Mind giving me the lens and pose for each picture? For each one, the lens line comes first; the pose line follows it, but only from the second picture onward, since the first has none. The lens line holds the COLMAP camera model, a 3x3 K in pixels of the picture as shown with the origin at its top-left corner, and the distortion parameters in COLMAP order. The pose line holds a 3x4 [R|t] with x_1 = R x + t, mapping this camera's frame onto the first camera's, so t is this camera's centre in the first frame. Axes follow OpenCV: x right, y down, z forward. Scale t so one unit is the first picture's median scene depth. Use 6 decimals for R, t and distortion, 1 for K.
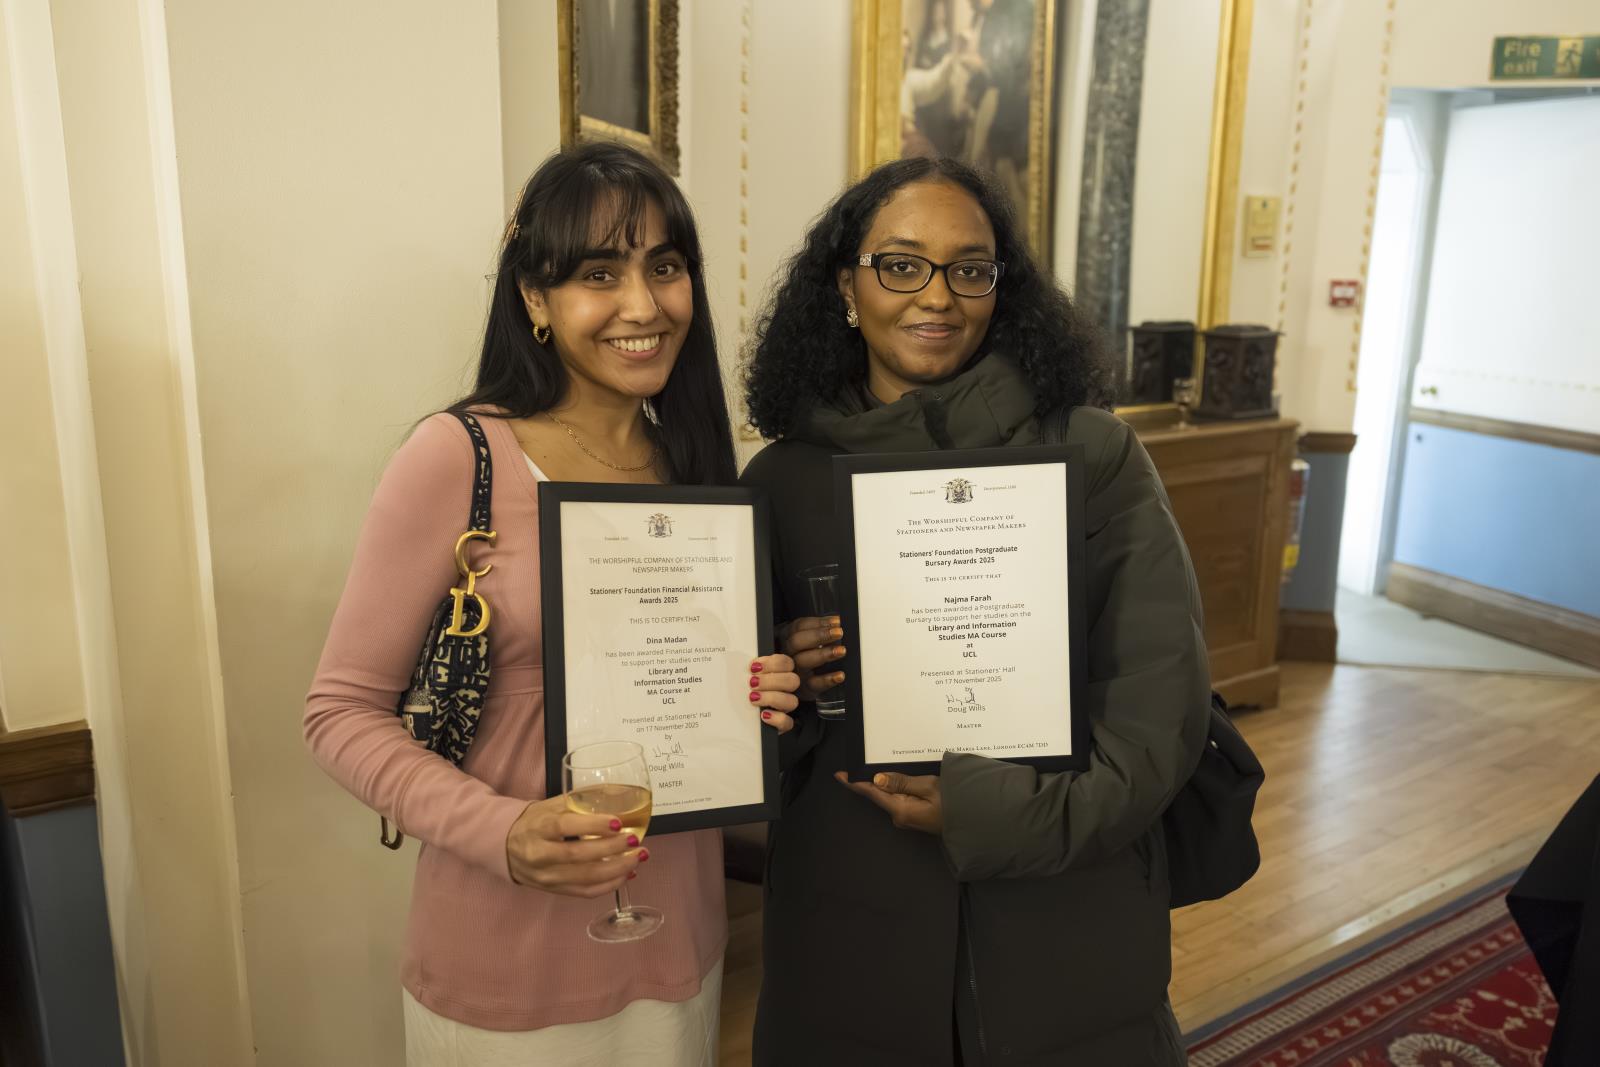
lens RADIAL K [[1295.6, 0, 800.0], [0, 1295.6, 533.5], [0, 0, 1]] dist [0.035472, -0.011731]
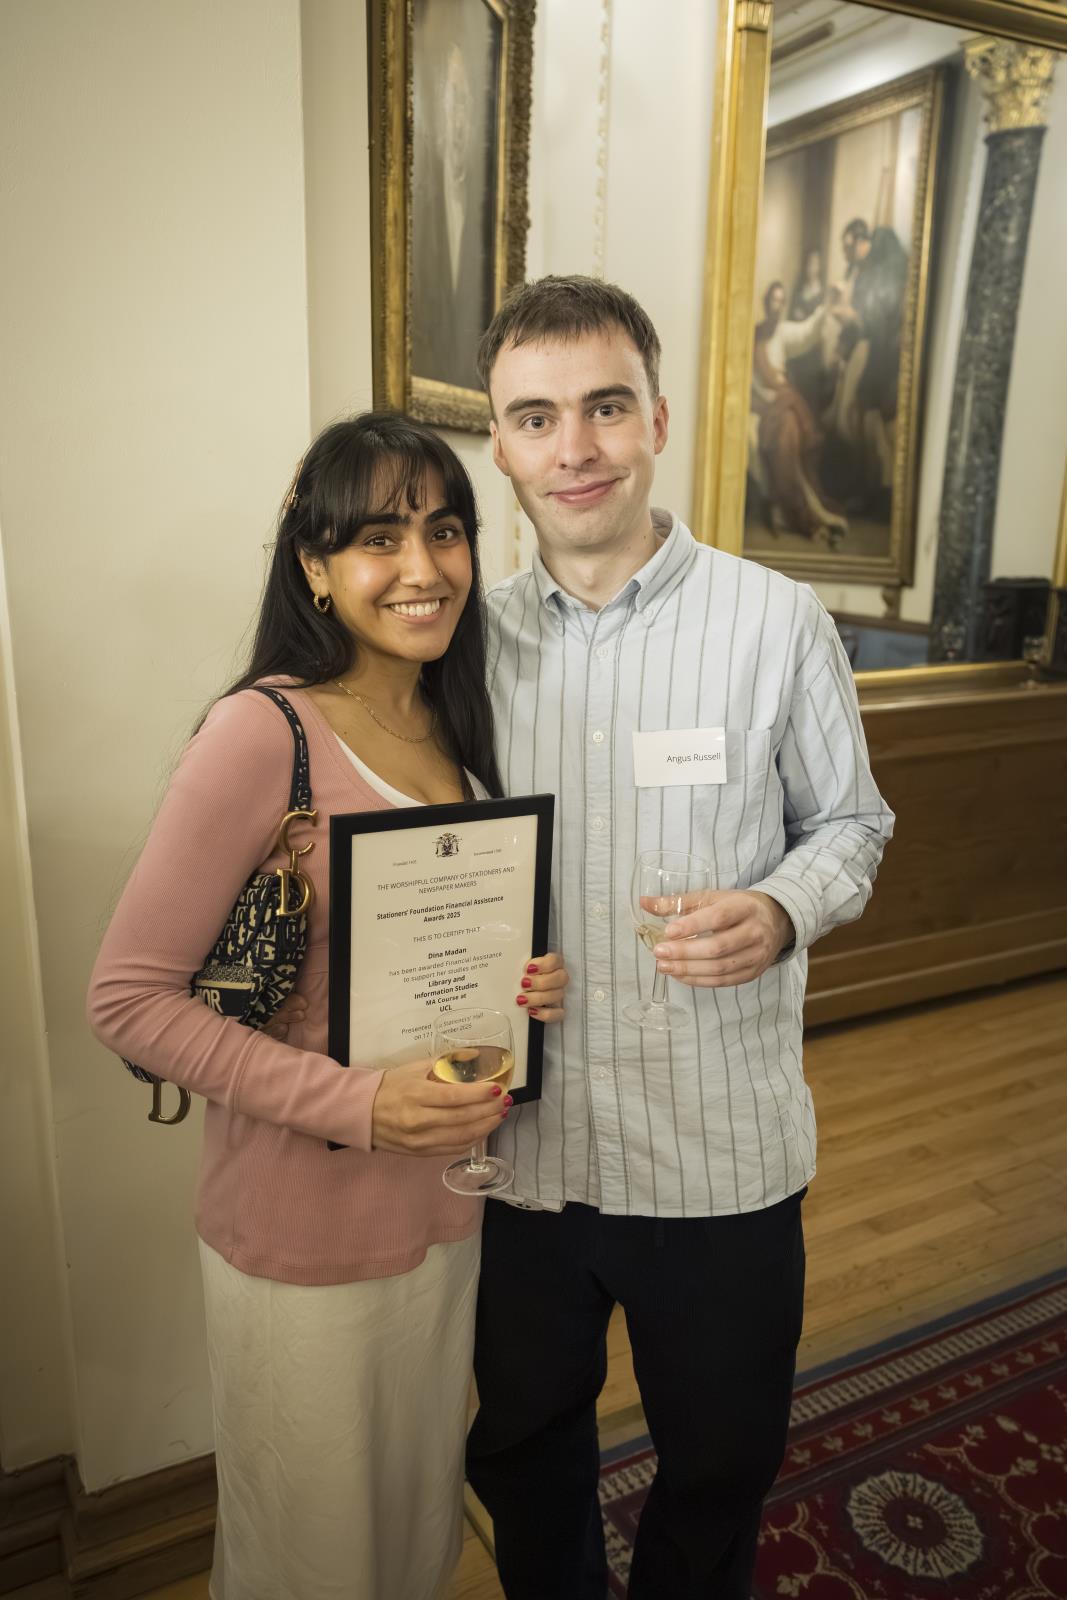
lens RADIAL K [[1237.9, 0, 515.5], [0, 1237.9, 802.2], [0, 0, 1]] dist [-0.003828, 0.059231]
pose [[0.991791, 0.036237, -0.122628, 0.021165], [-0.032888, 0.999032, 0.029224, -0.006620], [0.123568, -0.024951, 0.992022, 0.009236]]
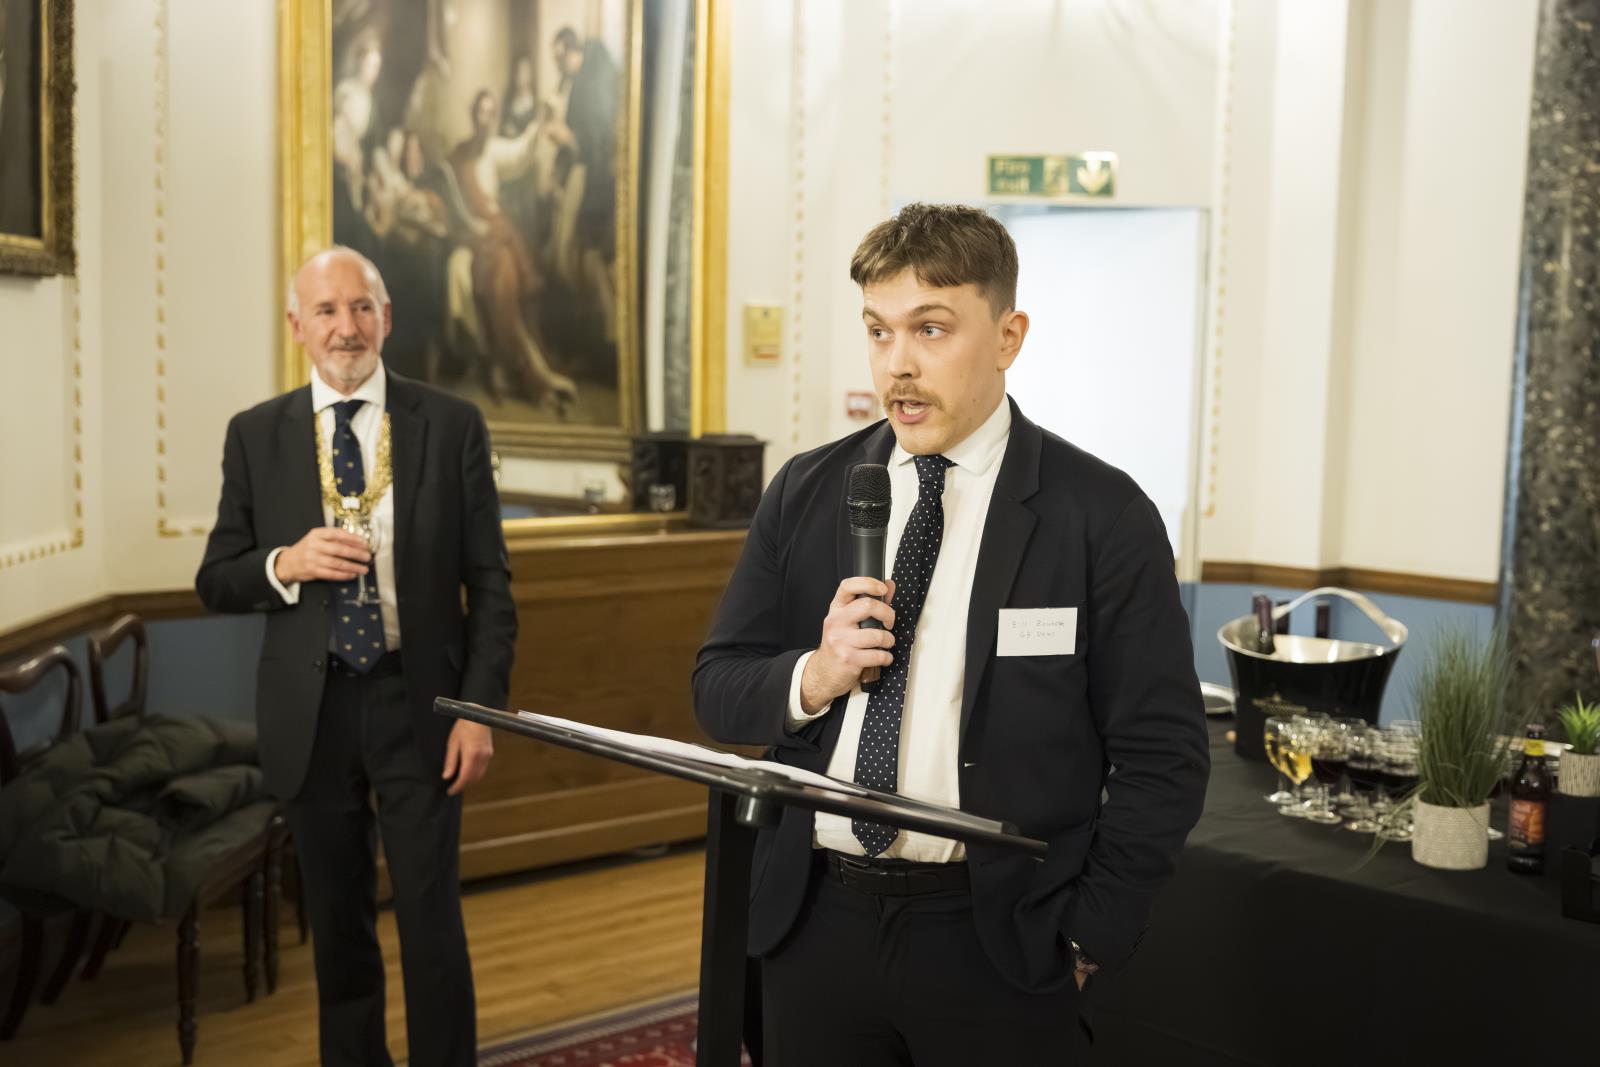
lens RADIAL K [[1973.5, 0, 800.0], [0, 1973.5, 533.5], [0, 0, 1]] dist [0.042073, 0.070411]
pose [[0.985028, -0.001918, 0.172384, 0.129543], [0.024234, 0.991550, -0.127440, 0.096700], [-0.170683, 0.129710, 0.976751, -0.411003]]
